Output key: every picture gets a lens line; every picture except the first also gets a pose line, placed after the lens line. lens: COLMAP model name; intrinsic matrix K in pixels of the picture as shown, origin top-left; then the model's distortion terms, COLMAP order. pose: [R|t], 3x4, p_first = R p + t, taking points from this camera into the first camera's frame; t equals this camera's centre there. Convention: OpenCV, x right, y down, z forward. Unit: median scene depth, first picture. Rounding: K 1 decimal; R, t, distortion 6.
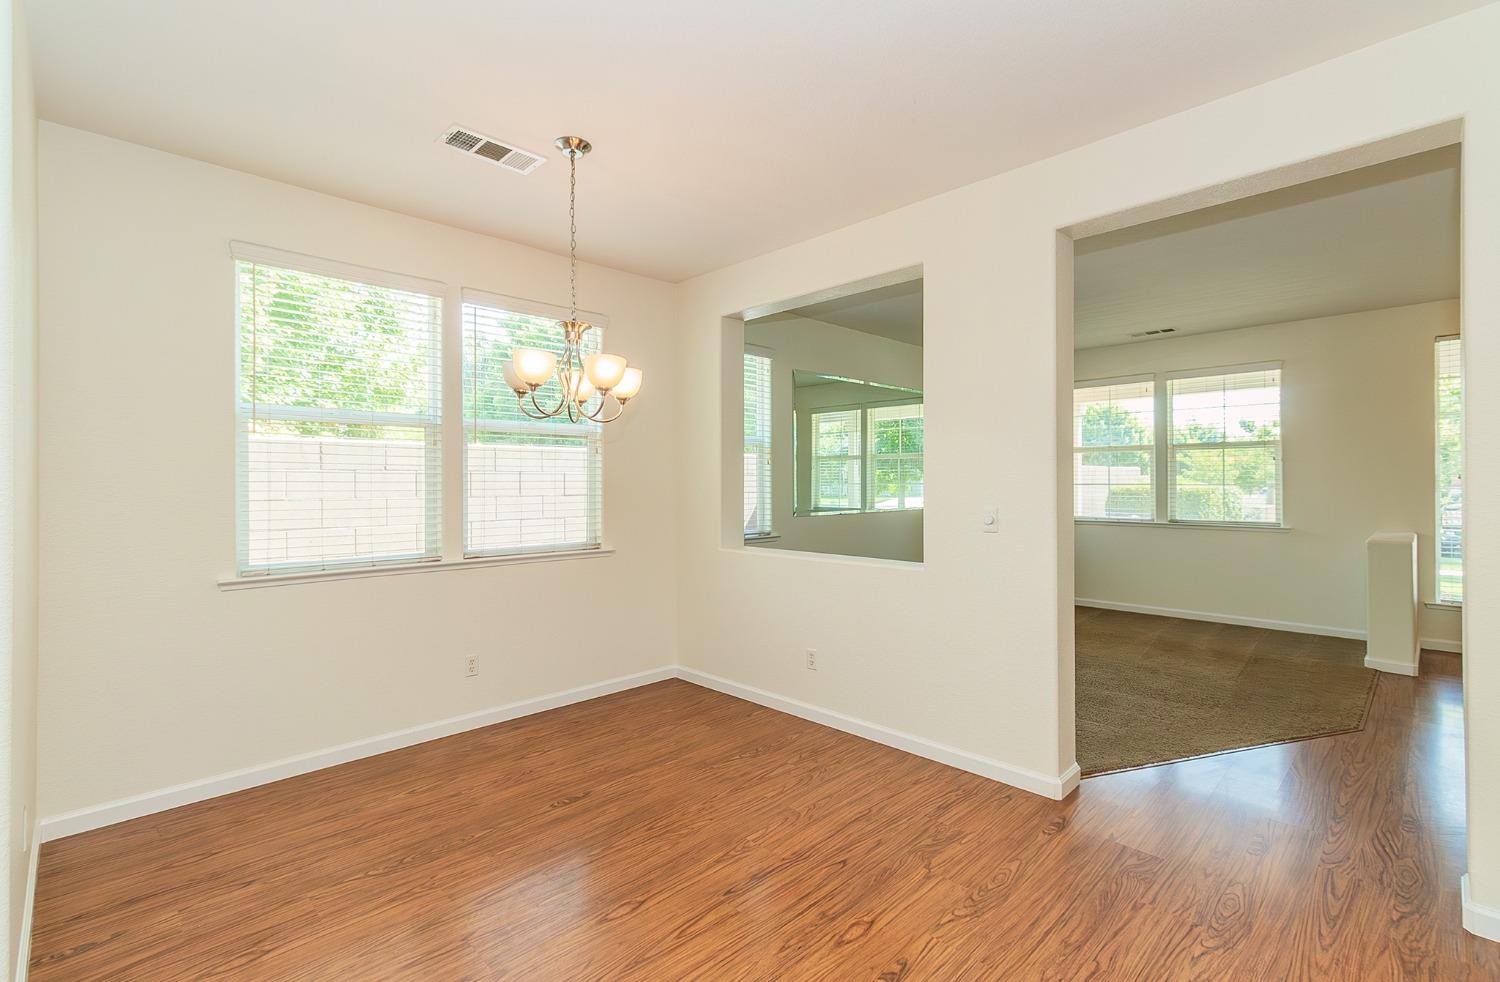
lens RADIAL K [[679.4, 0, 738.8], [0, 679.4, 481.1], [0, 0, 1]] dist [0.000823, -0.000834]
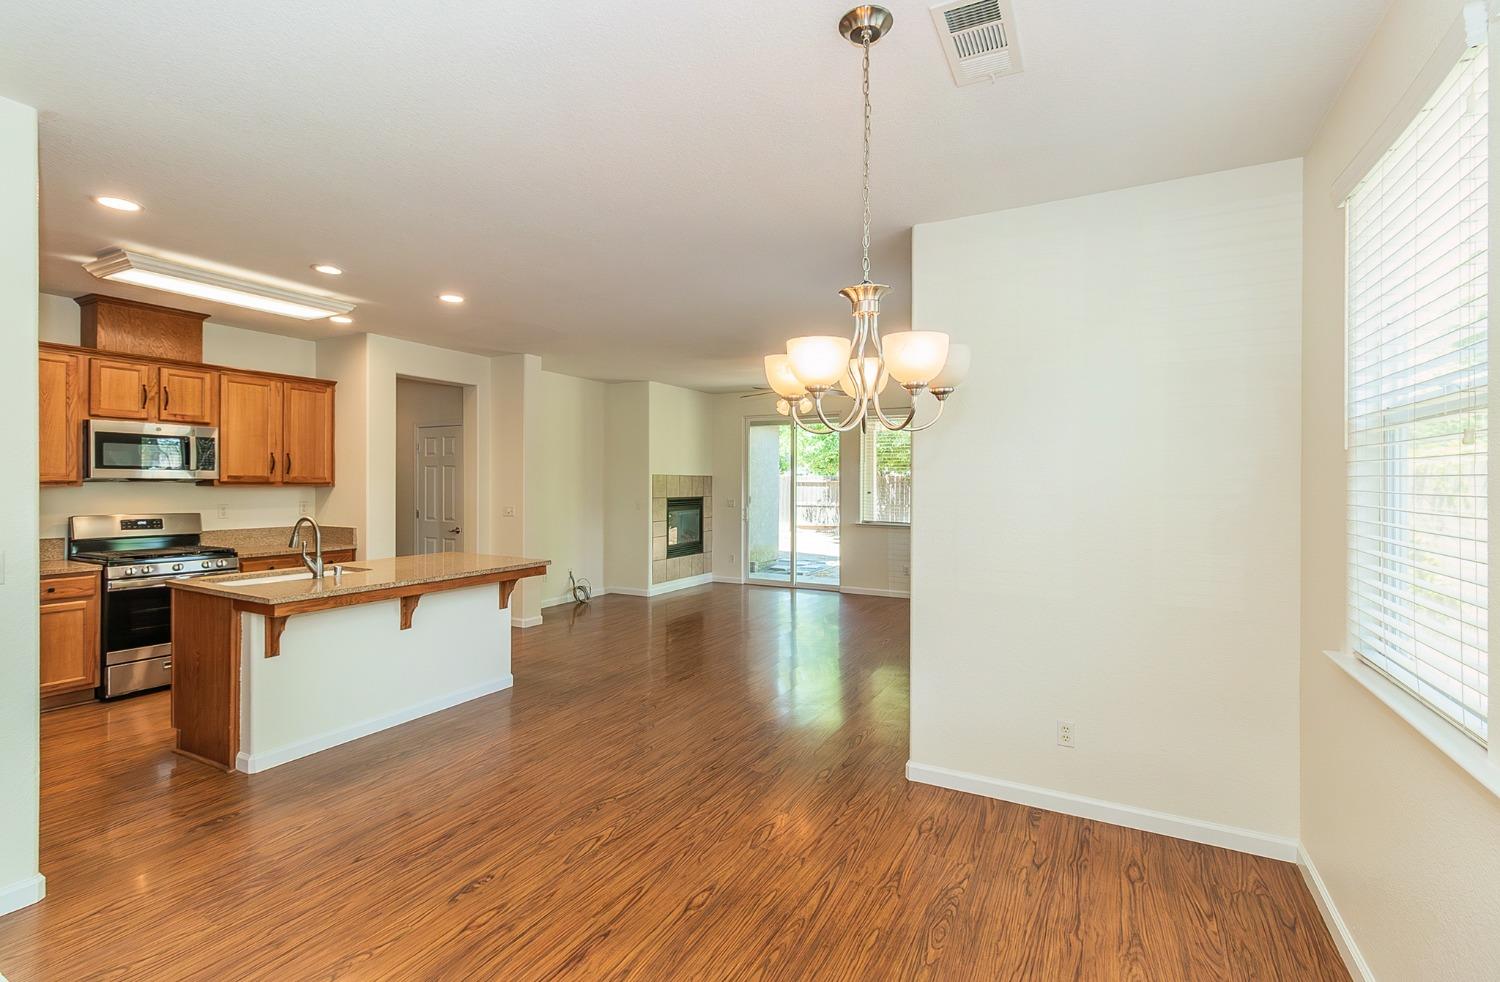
lens RADIAL K [[679.4, 0, 747.7], [0, 679.4, 478.3], [0, 0, 1]] dist [0.000823, -0.000834]
pose [[-0.953771, -0.003467, -0.300514, 0.067978], [-0.001785, 0.999981, -0.005870, -0.038426], [0.300528, -0.005062, -0.953759, 1.559922]]
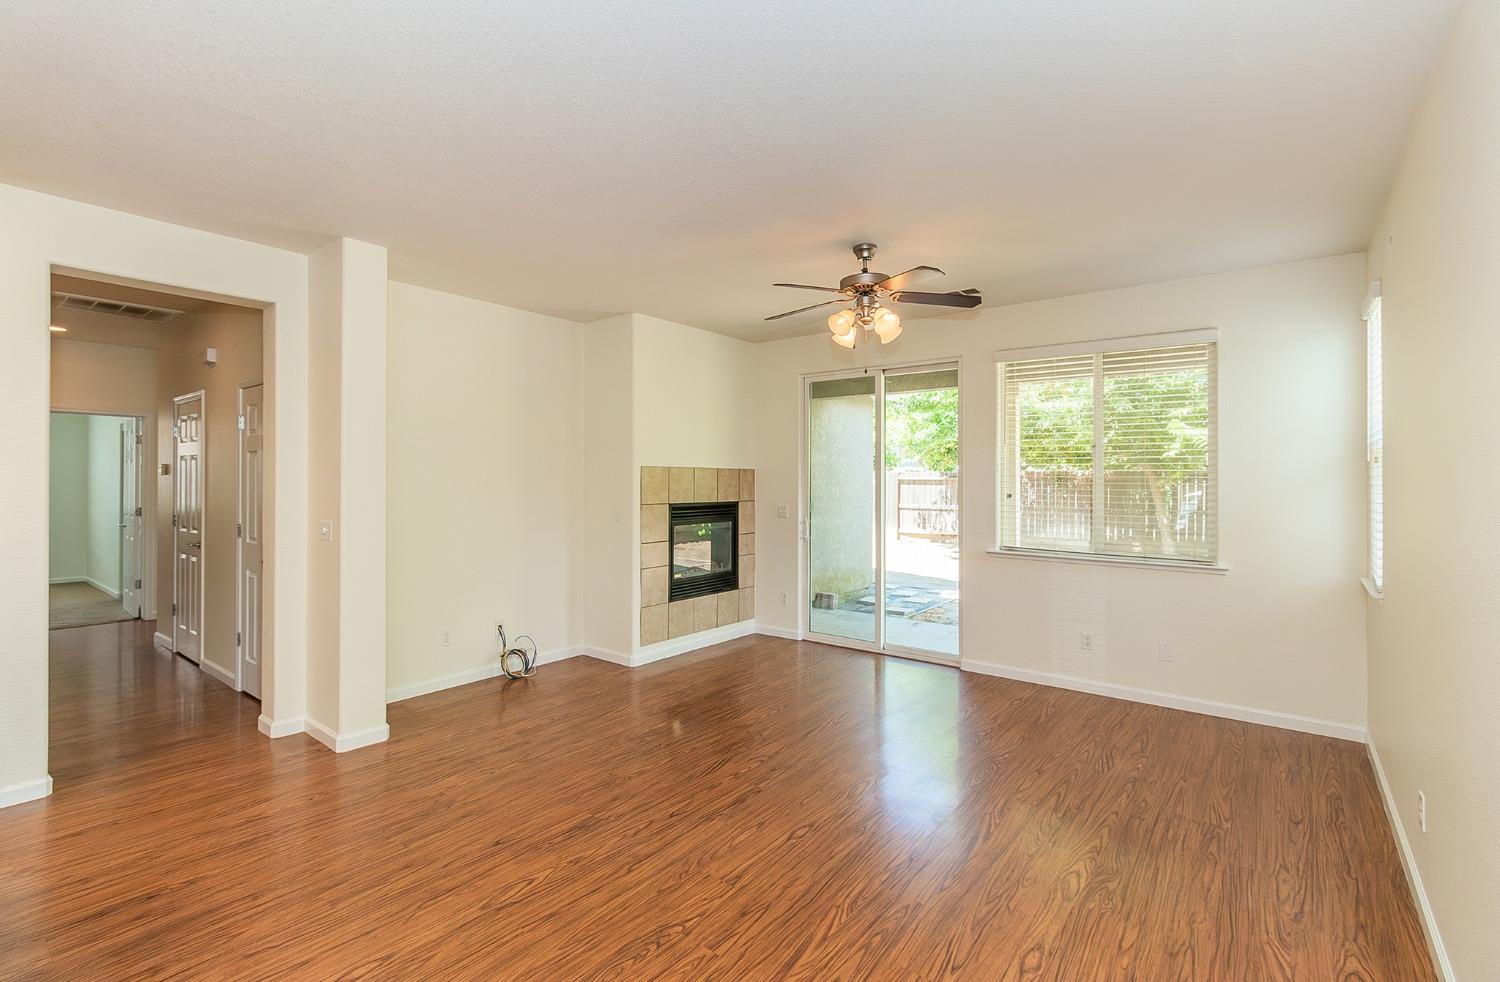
lens RADIAL K [[679.4, 0, 750.9], [0, 679.4, 473.1], [0, 0, 1]] dist [0.000823, -0.000834]
pose [[-0.990451, -0.002138, -0.137850, -0.487583], [-0.000680, 0.999943, -0.010623, -0.034041], [0.137865, -0.010428, -0.990396, 0.405525]]
